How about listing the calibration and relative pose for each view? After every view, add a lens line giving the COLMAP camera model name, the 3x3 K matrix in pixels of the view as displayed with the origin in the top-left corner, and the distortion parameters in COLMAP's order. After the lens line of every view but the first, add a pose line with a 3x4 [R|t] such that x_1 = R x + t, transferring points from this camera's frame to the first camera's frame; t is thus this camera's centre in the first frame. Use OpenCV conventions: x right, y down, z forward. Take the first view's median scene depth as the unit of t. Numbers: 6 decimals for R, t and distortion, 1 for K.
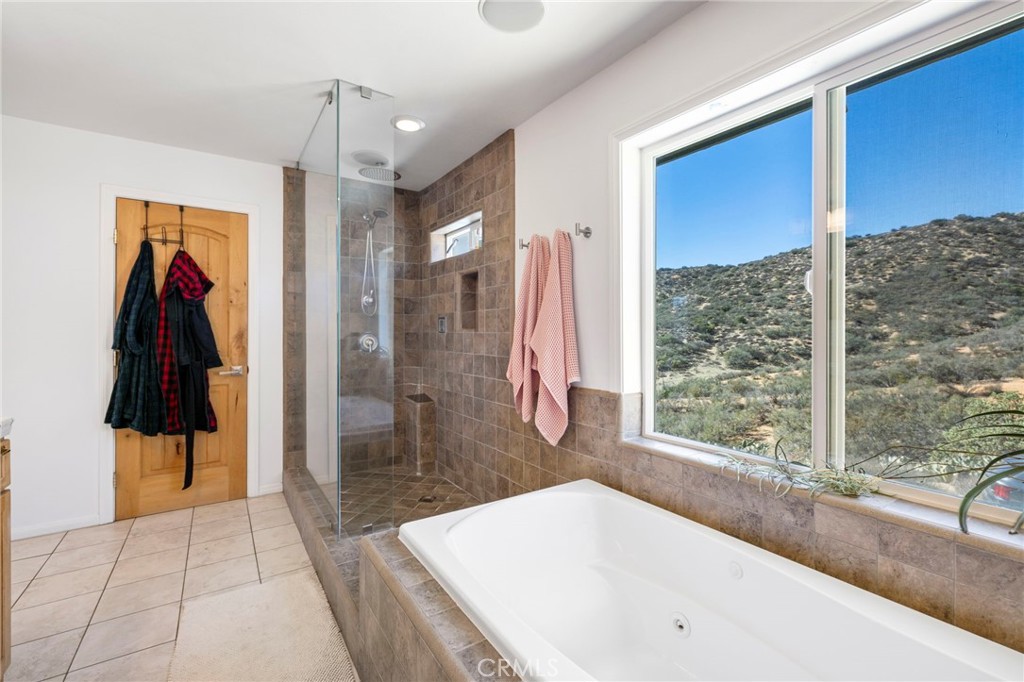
lens RADIAL K [[440.1, 0, 511.8], [0, 440.1, 334.1], [0, 0, 1]] dist [-0.002149, -0.000247]
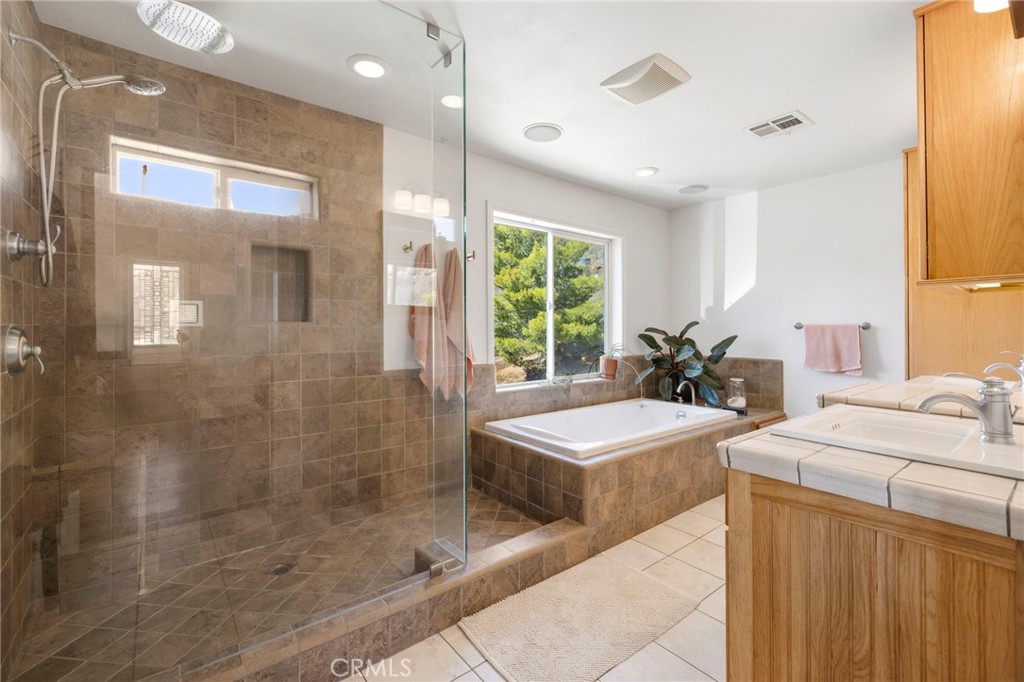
lens RADIAL K [[440.1, 0, 510.0], [0, 440.1, 325.0], [0, 0, 1]] dist [-0.002149, -0.000247]
pose [[-0.070565, 0.002089, 0.997505, -0.912410], [0.008837, 0.999960, -0.001469, -0.001693], [-0.997468, 0.008712, -0.070581, 0.695368]]
